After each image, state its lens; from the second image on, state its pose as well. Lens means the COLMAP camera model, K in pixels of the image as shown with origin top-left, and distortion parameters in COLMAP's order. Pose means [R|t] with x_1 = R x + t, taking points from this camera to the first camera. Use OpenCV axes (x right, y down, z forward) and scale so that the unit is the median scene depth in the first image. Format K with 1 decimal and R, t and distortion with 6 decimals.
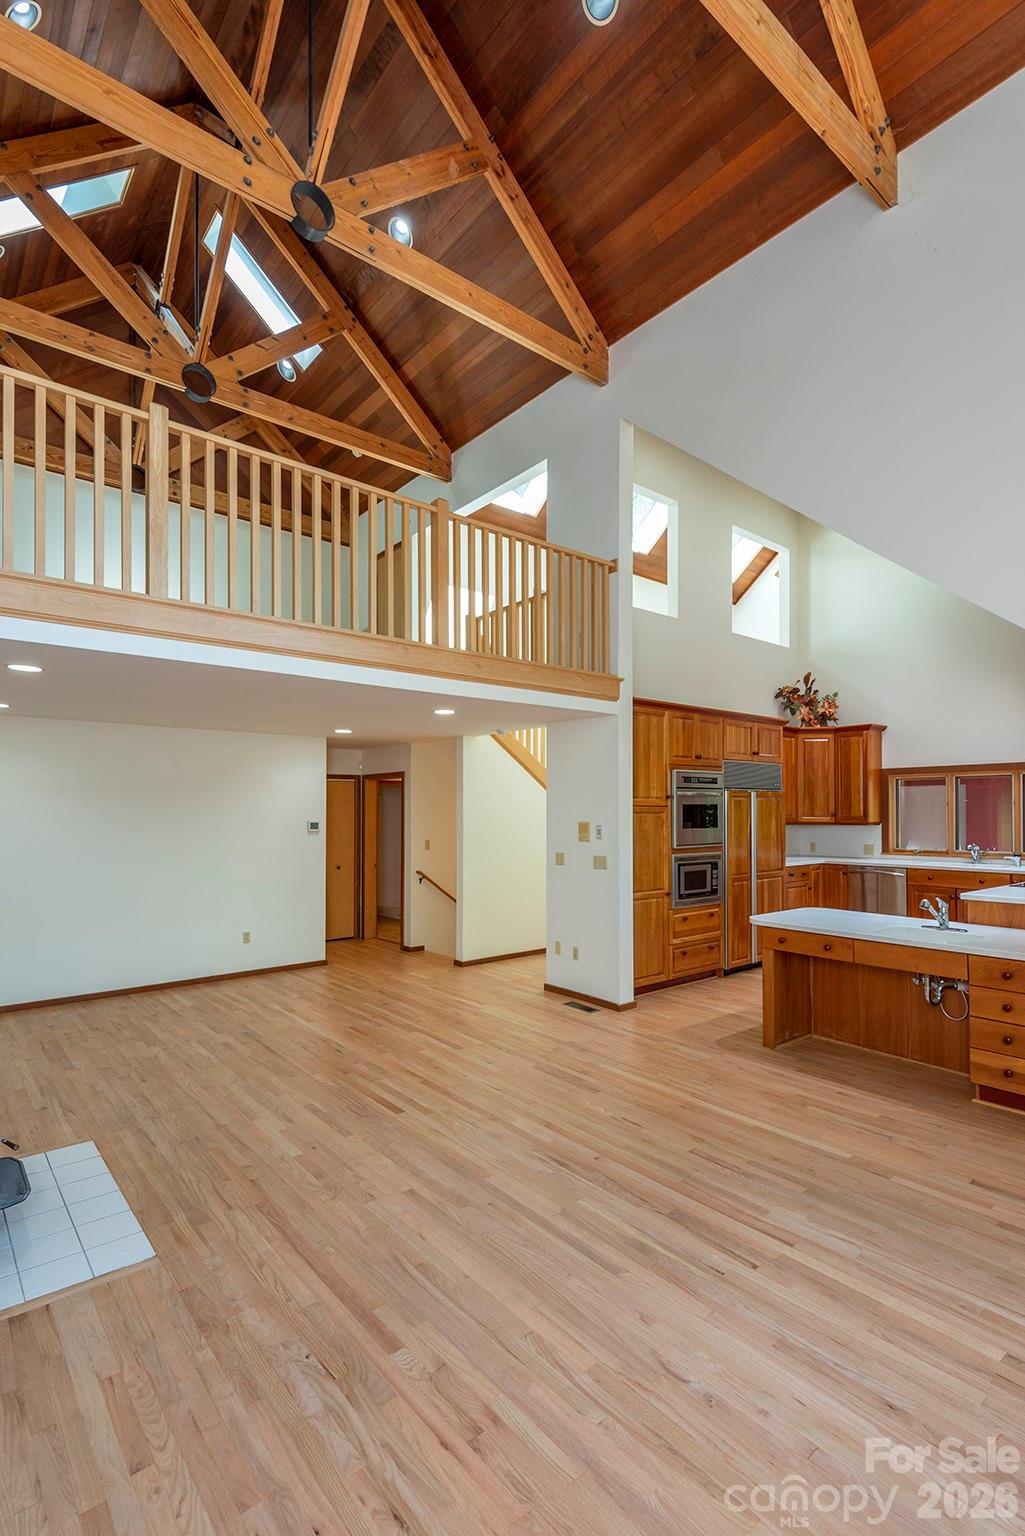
lens RADIAL K [[672.6, 0, 454.0], [0, 672.6, 802.9], [0, 0, 1]] dist [0.009172, -0.001583]
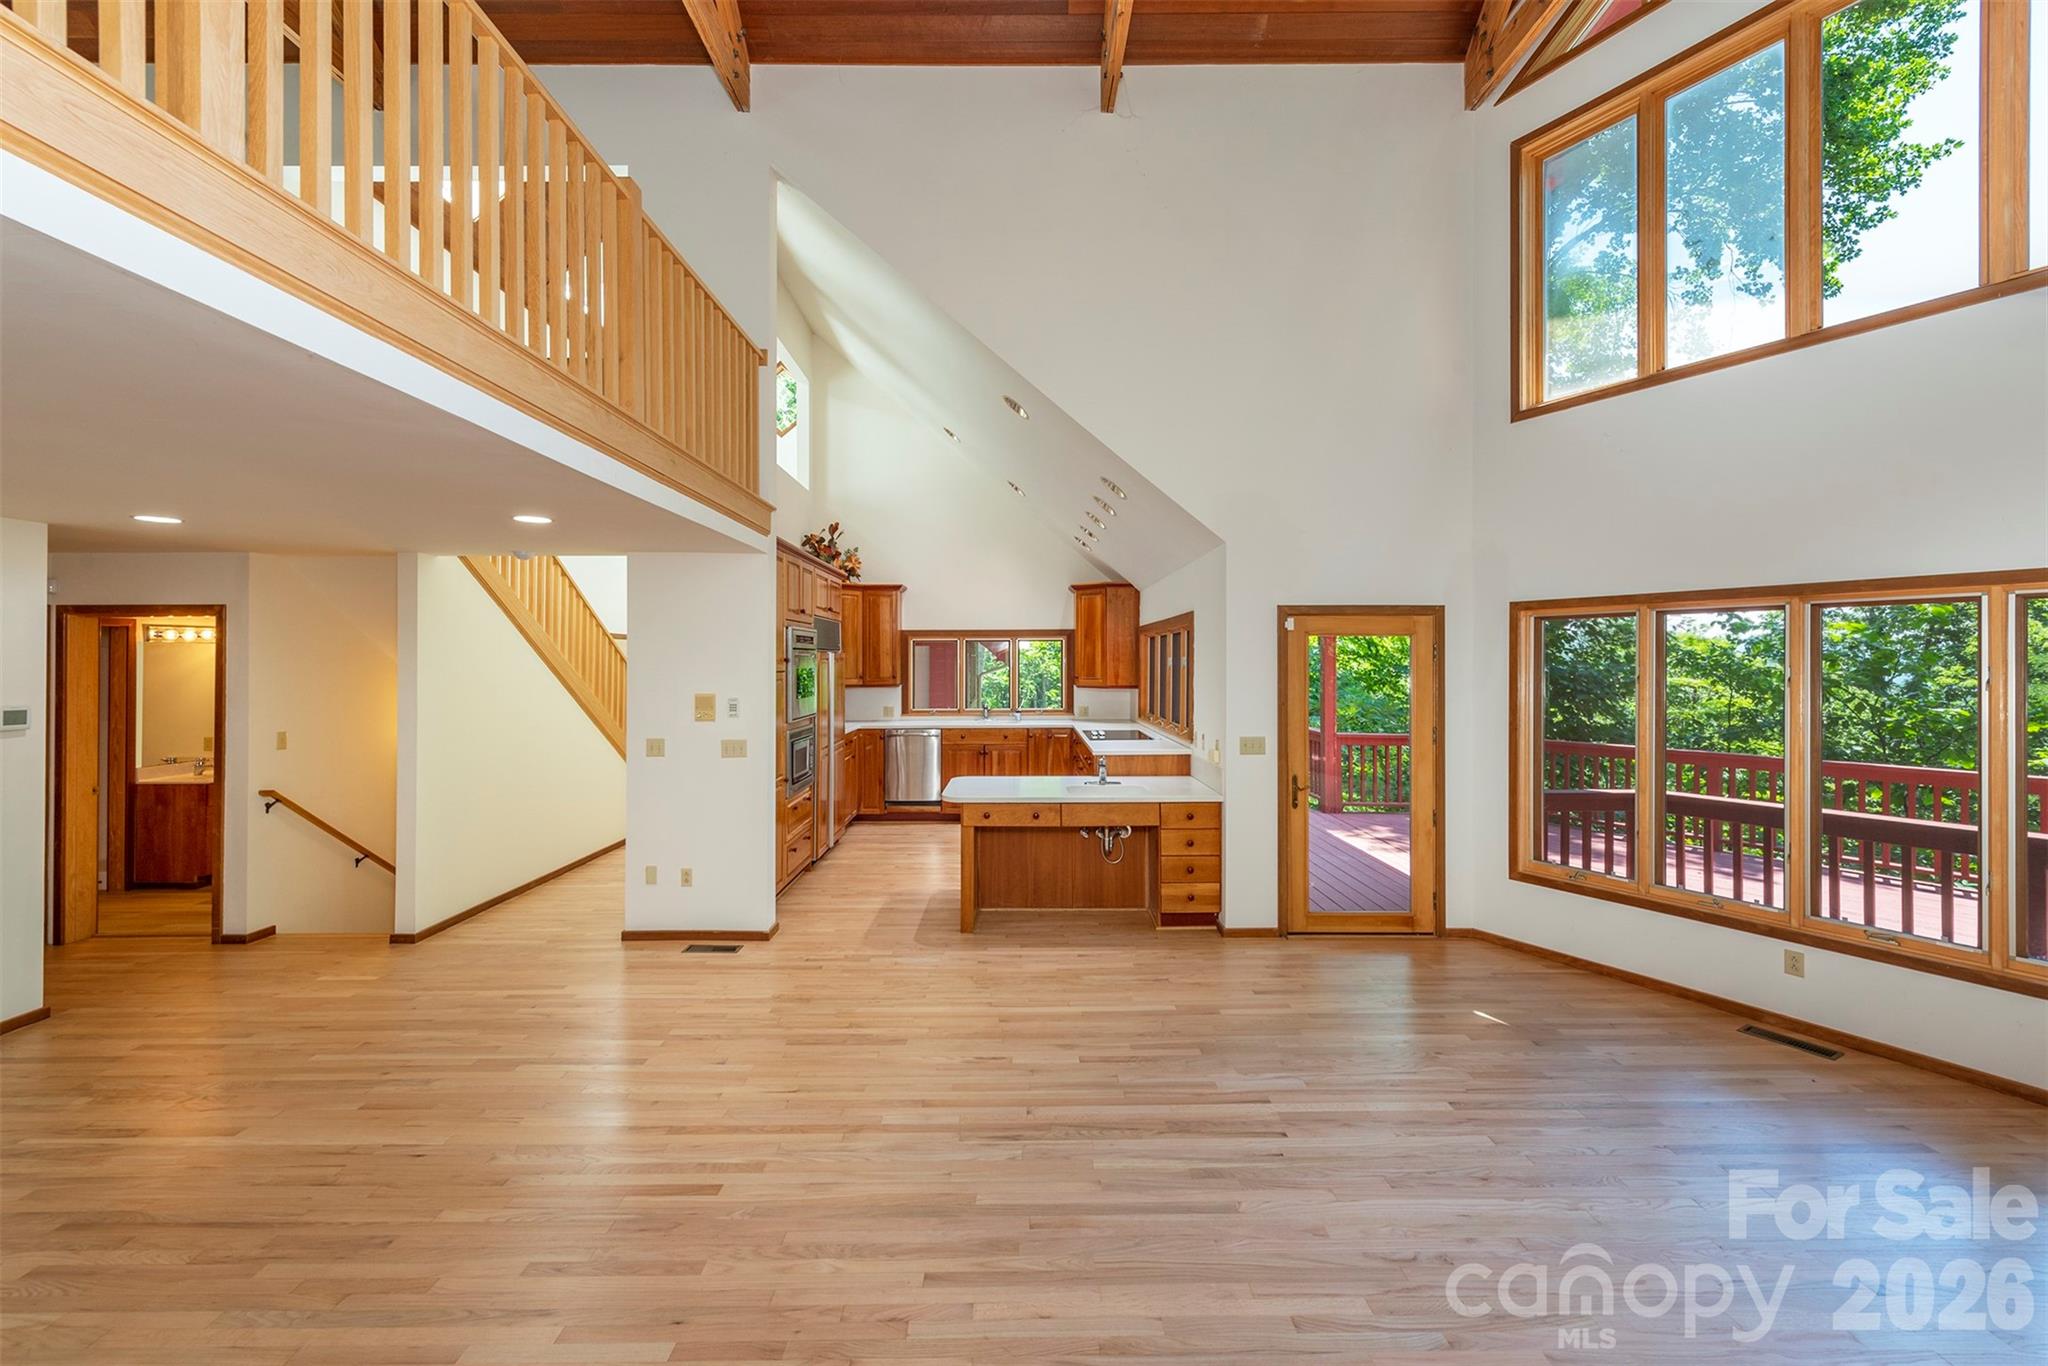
lens RADIAL K [[812.3, 0, 970.5], [0, 812.3, 661.5], [0, 0, 1]] dist [0.006873, -0.001125]
pose [[0.639243, 0.000288, 0.769004, -0.385654], [-0.004110, 0.999987, 0.003042, -0.014308], [-0.768993, -0.005105, 0.639236, 0.278671]]
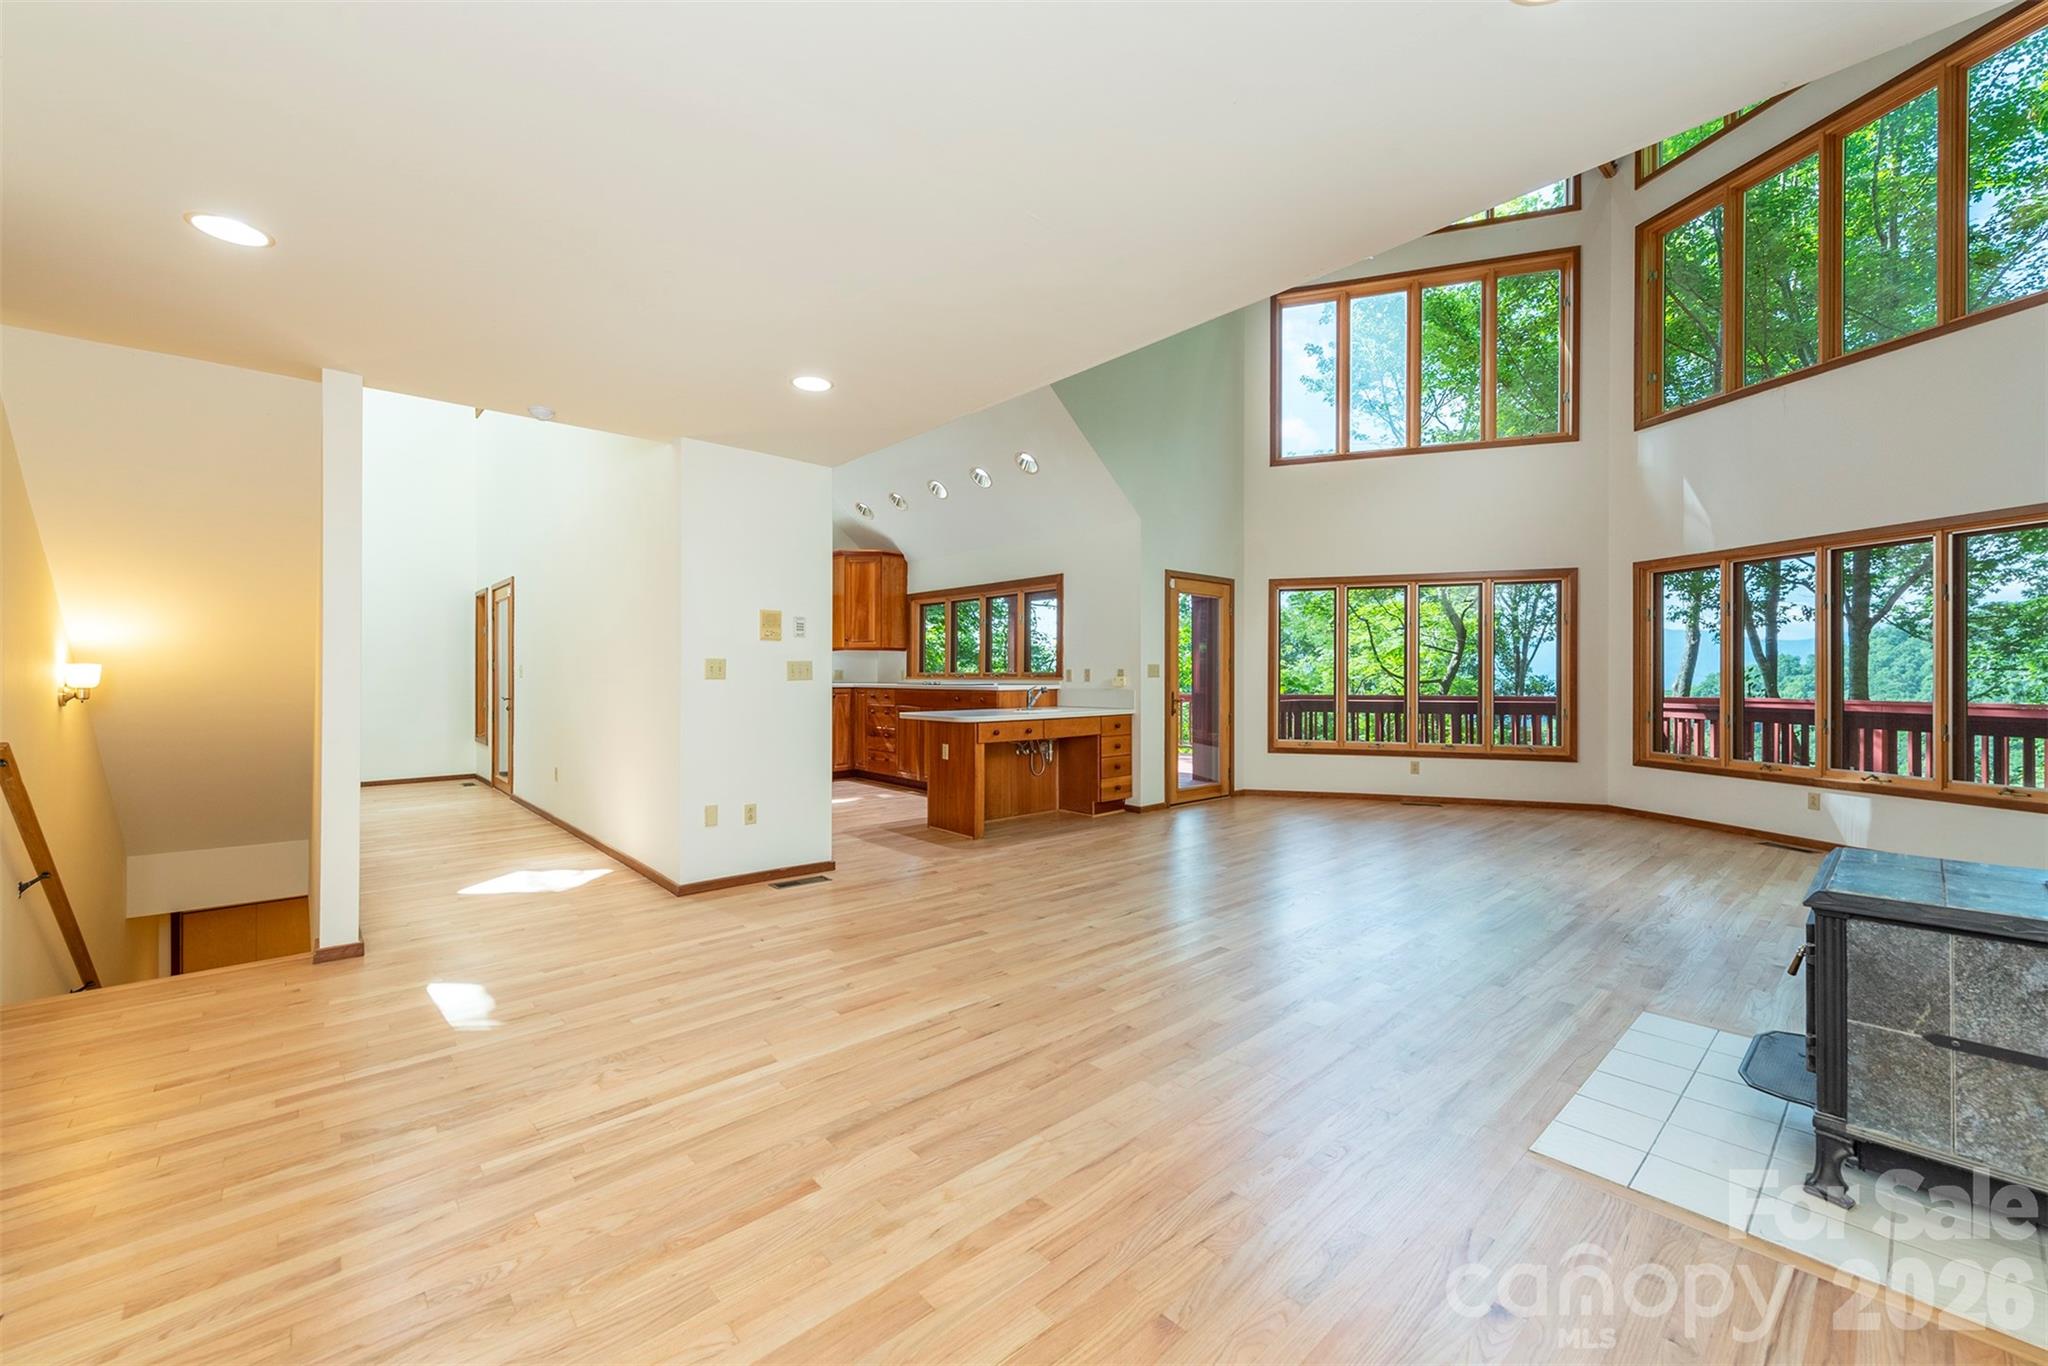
lens RADIAL K [[812.3, 0, 1041.4], [0, 812.3, 682.2], [0, 0, 1]] dist [0.006873, -0.001125]
pose [[-0.050243, -0.013674, 0.998643, -0.793508], [-0.011690, 0.999846, 0.013103, 0.108700], [-0.998669, -0.011016, -0.050395, 0.992272]]
